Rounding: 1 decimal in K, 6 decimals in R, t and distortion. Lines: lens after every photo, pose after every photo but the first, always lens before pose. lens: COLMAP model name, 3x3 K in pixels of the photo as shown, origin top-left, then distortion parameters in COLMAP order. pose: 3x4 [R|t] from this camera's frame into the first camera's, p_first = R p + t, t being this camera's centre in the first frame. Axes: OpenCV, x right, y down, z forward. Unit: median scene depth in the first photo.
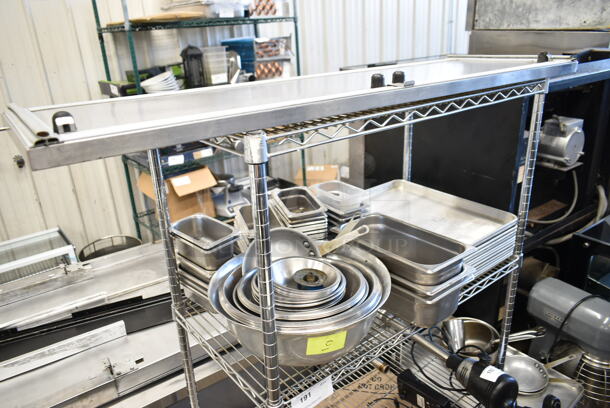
lens RADIAL K [[461.0, 0, 303.8], [0, 461.0, 220.4], [0, 0, 1]] dist [-0.007629, -0.000432]
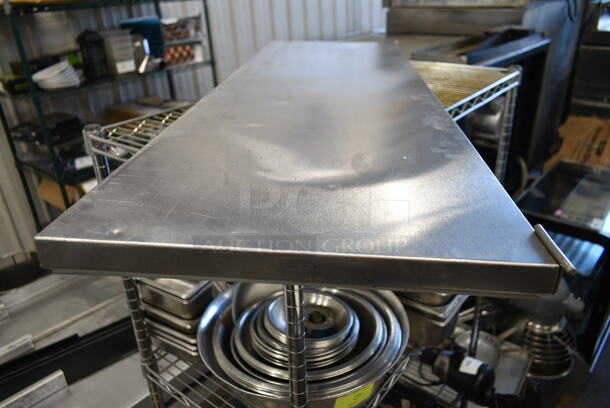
lens RADIAL K [[461.0, 0, 303.8], [0, 461.0, 220.4], [0, 0, 1]] dist [-0.007629, -0.000432]
pose [[0.975619, -0.103054, 0.193773, -0.052194], [0.092800, 0.993796, 0.061293, -0.037196], [-0.198888, -0.041817, 0.979130, 0.052537]]
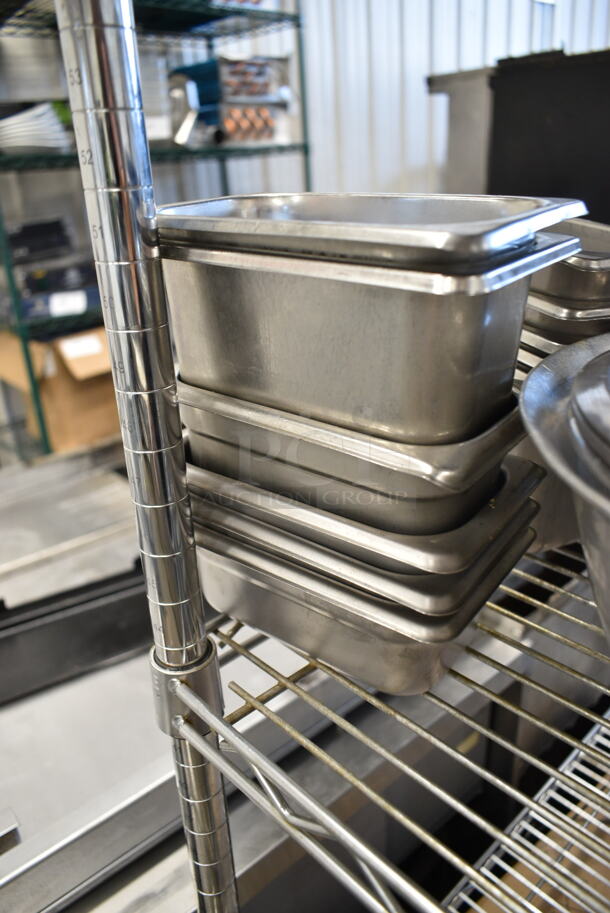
lens RADIAL K [[689.9, 0, 330.9], [0, 689.9, 456.3], [0, 0, 1]] dist [-0.007629, -0.000432]
pose [[0.993357, -0.046782, 0.105131, -0.093967], [0.046521, 0.998905, 0.004928, 0.039282], [-0.105246, -0.000005, 0.994446, 0.276602]]
